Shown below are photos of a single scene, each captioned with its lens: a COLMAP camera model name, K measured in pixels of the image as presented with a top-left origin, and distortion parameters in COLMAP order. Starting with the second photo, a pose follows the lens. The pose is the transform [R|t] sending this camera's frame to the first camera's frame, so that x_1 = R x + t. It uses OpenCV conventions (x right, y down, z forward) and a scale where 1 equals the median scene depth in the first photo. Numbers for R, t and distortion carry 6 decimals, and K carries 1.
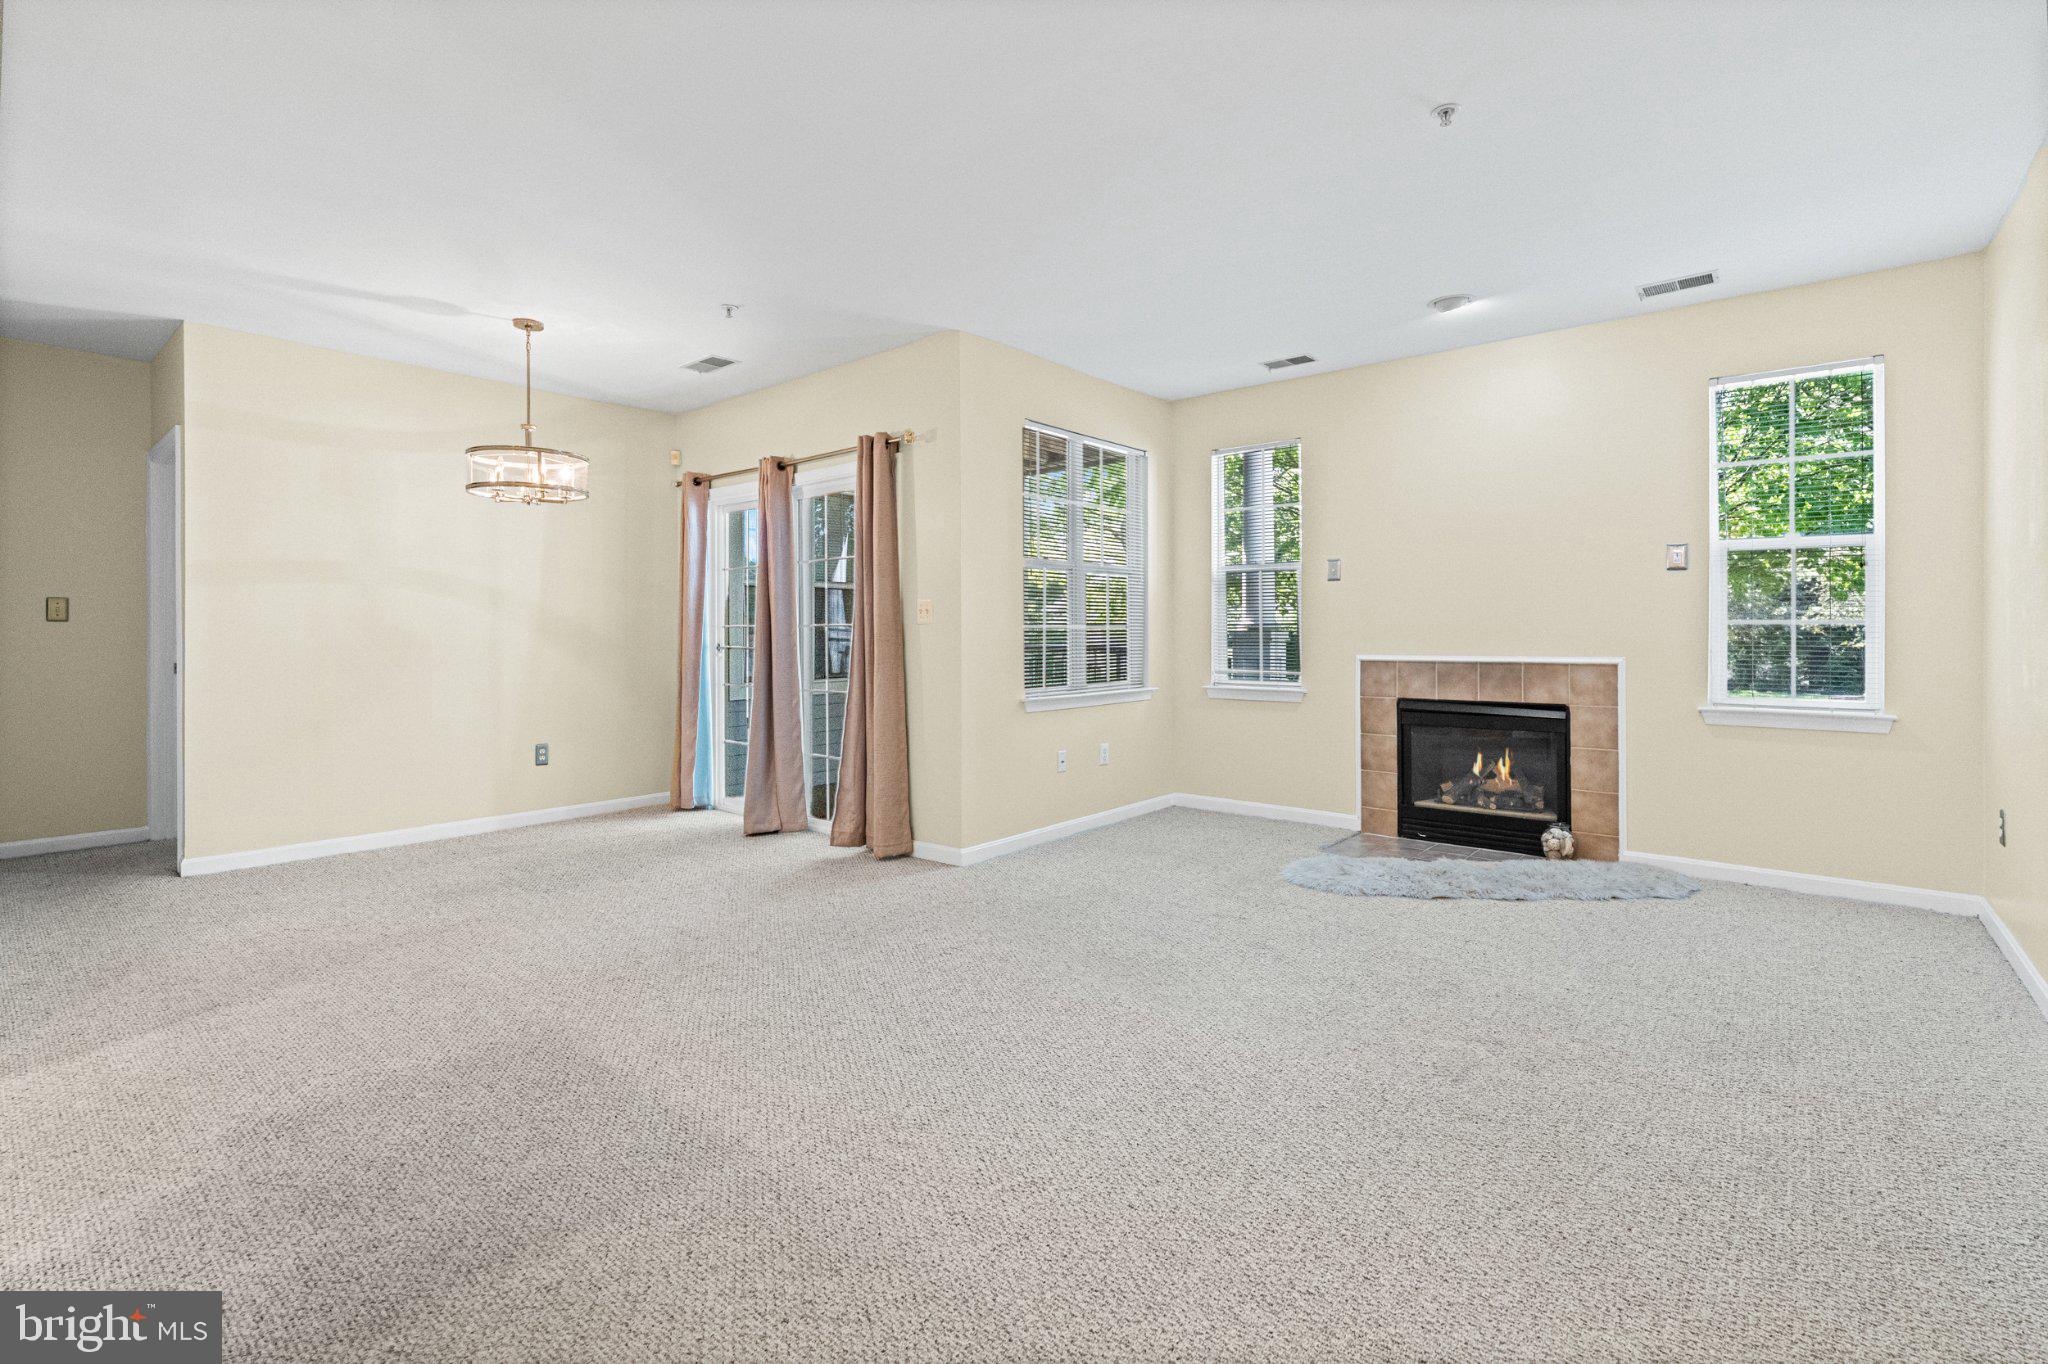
lens RADIAL K [[926.4, 0, 1034.1], [0, 926.4, 623.4], [0, 0, 1]] dist [-0.002813, -0.000091]
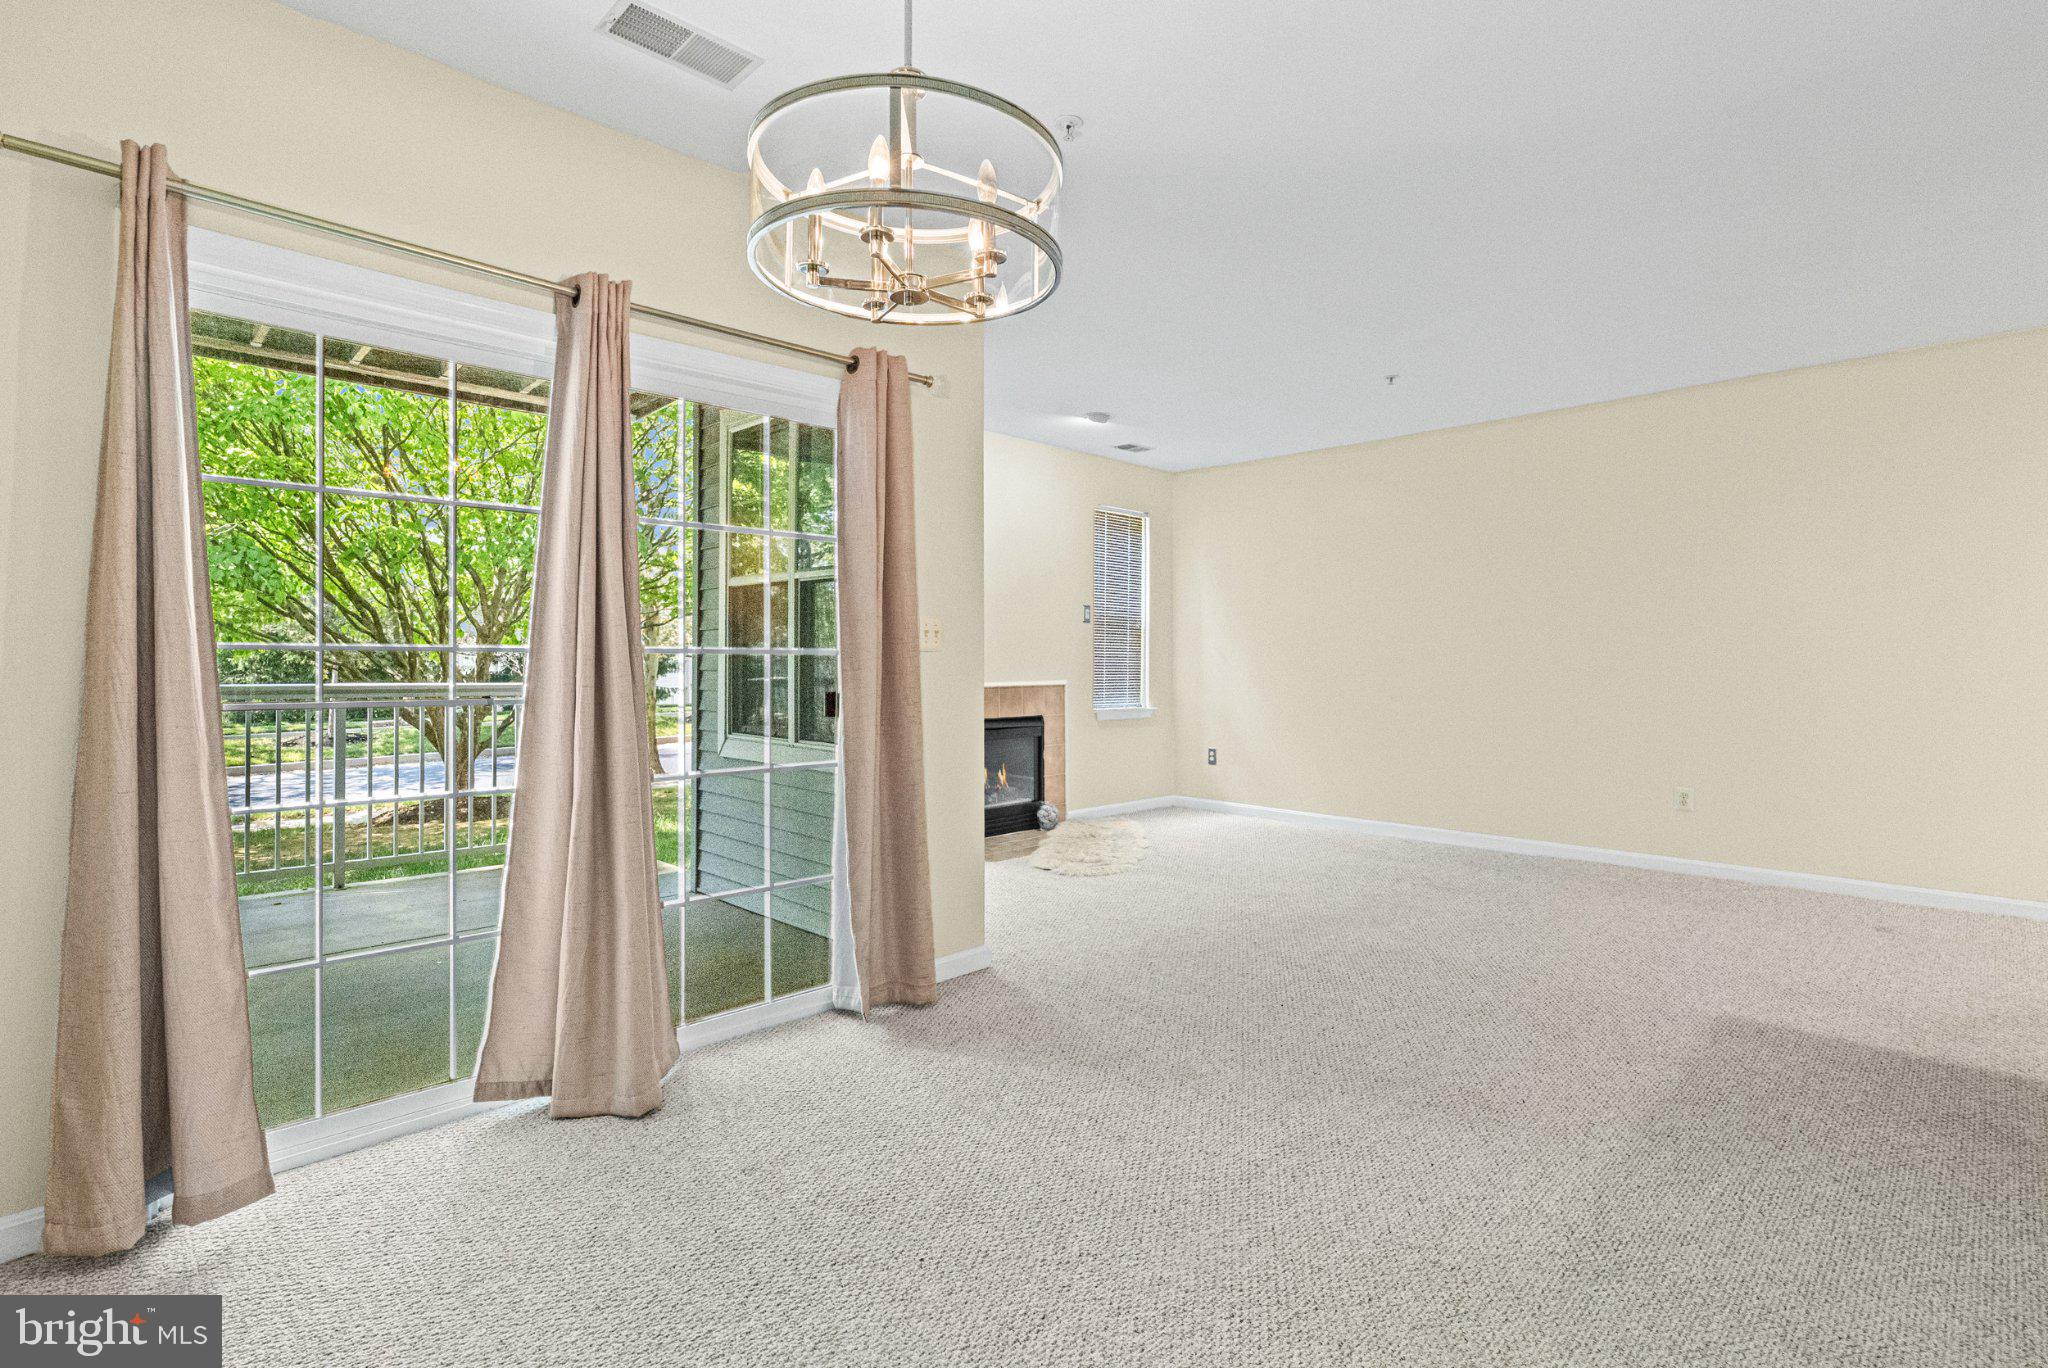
lens RADIAL K [[948.4, 0, 1069.1], [0, 948.4, 649.4], [0, 0, 1]] dist [-0.002771, -0.000349]
pose [[0.094867, 0.014758, 0.995381, -0.782672], [-0.008354, 0.999867, -0.014029, 0.008412], [-0.995455, -0.006984, 0.094978, 0.777458]]
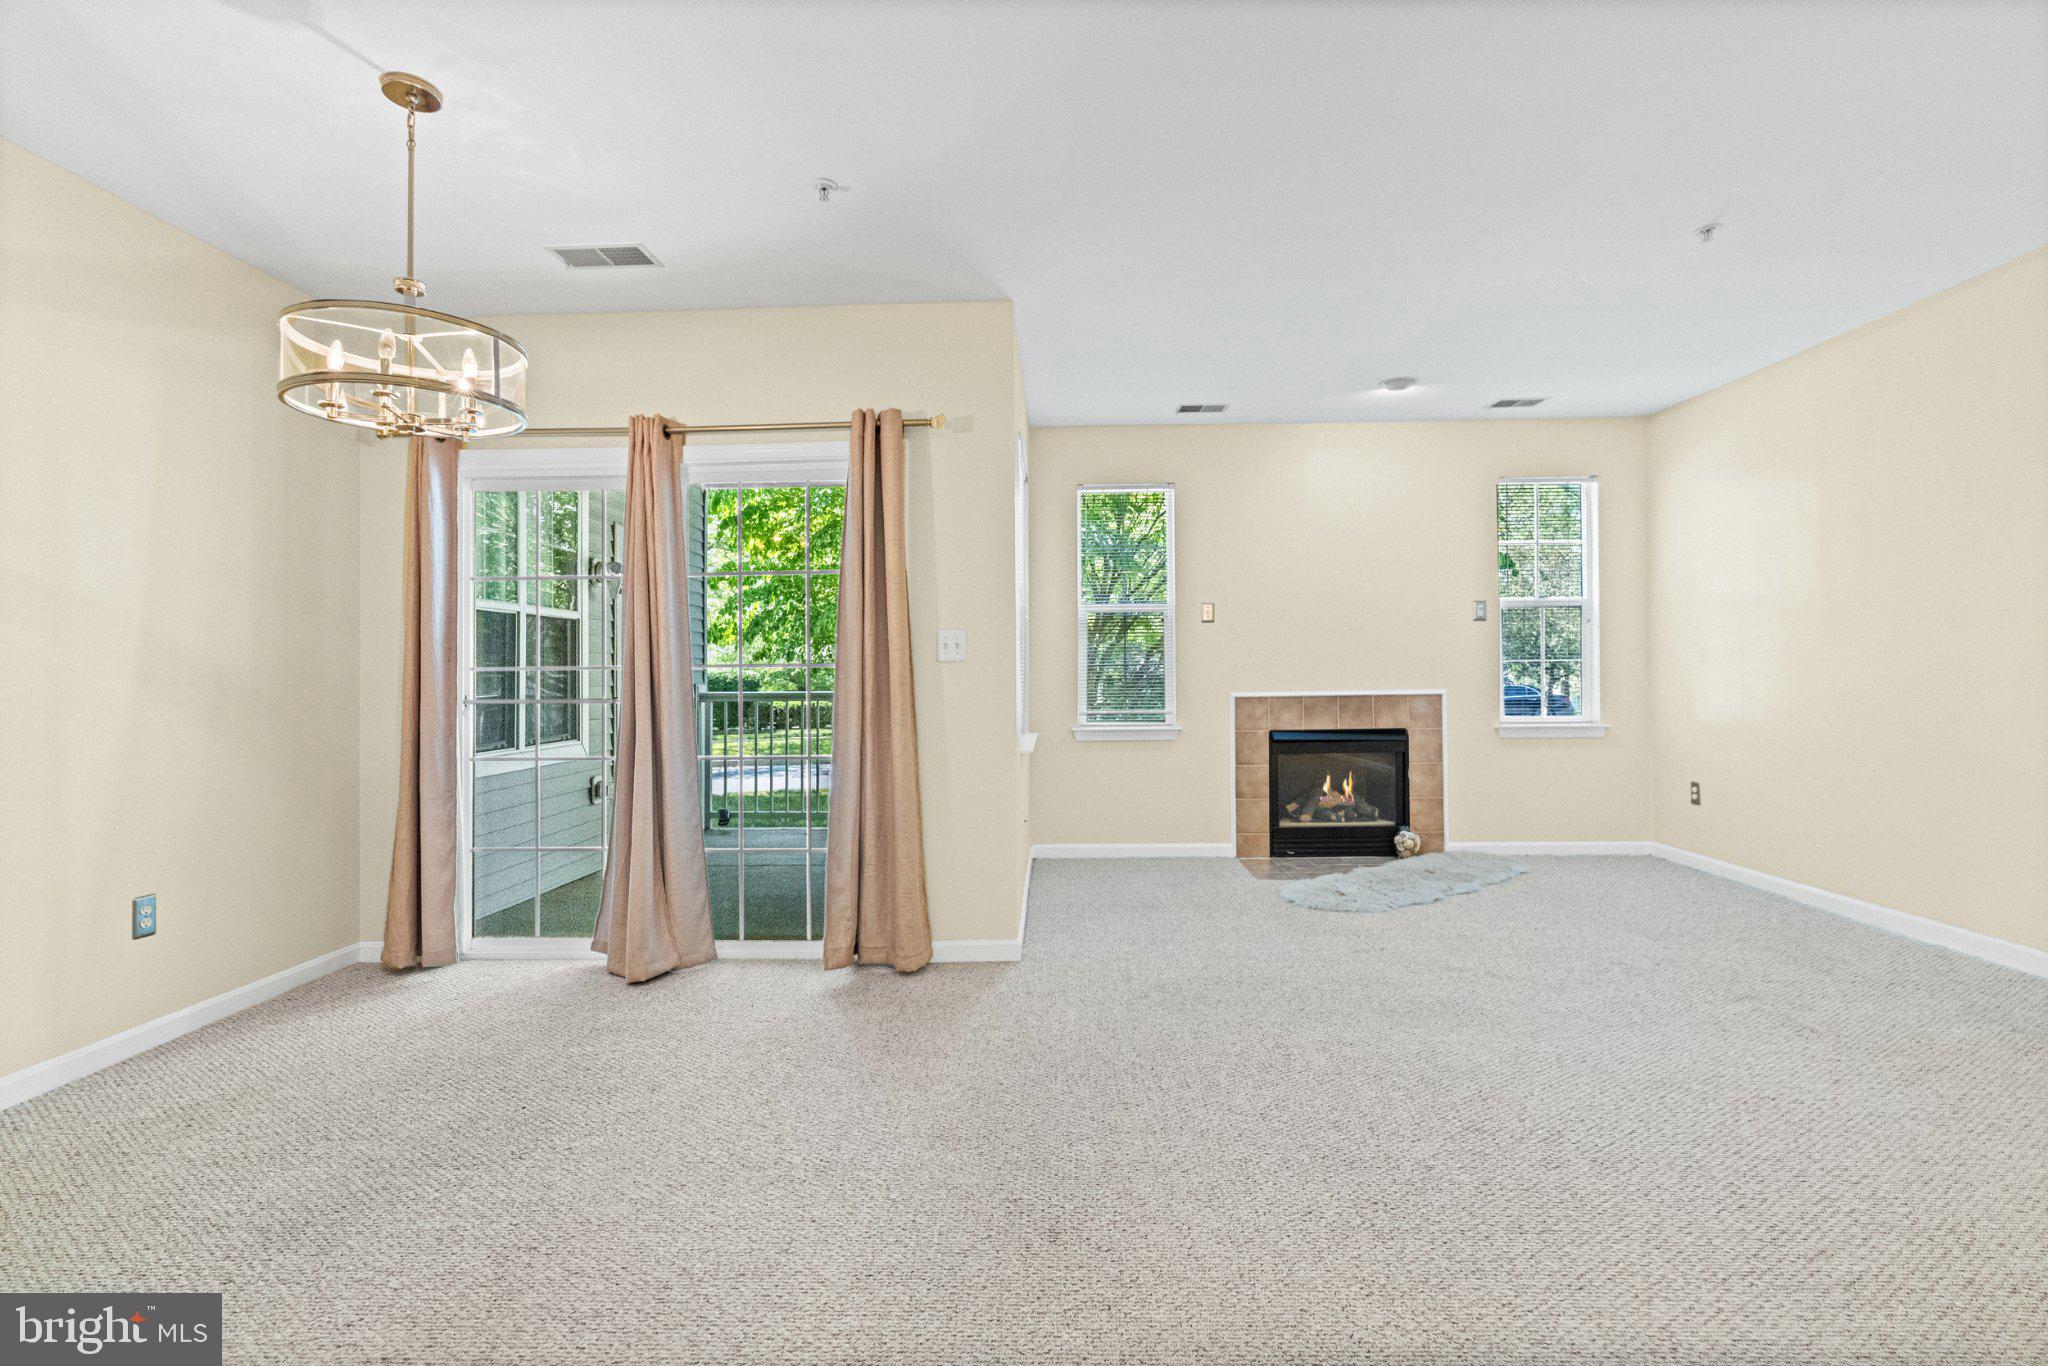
lens RADIAL K [[918.3, 0, 1051.8], [0, 918.3, 661.2], [0, 0, 1]] dist [-0.001552, -0.000138]
pose [[0.784699, 0.002023, 0.619874, -0.508238], [0.004662, 0.999947, -0.009165, 0.007176], [-0.619859, 0.010082, 0.784648, 0.318393]]
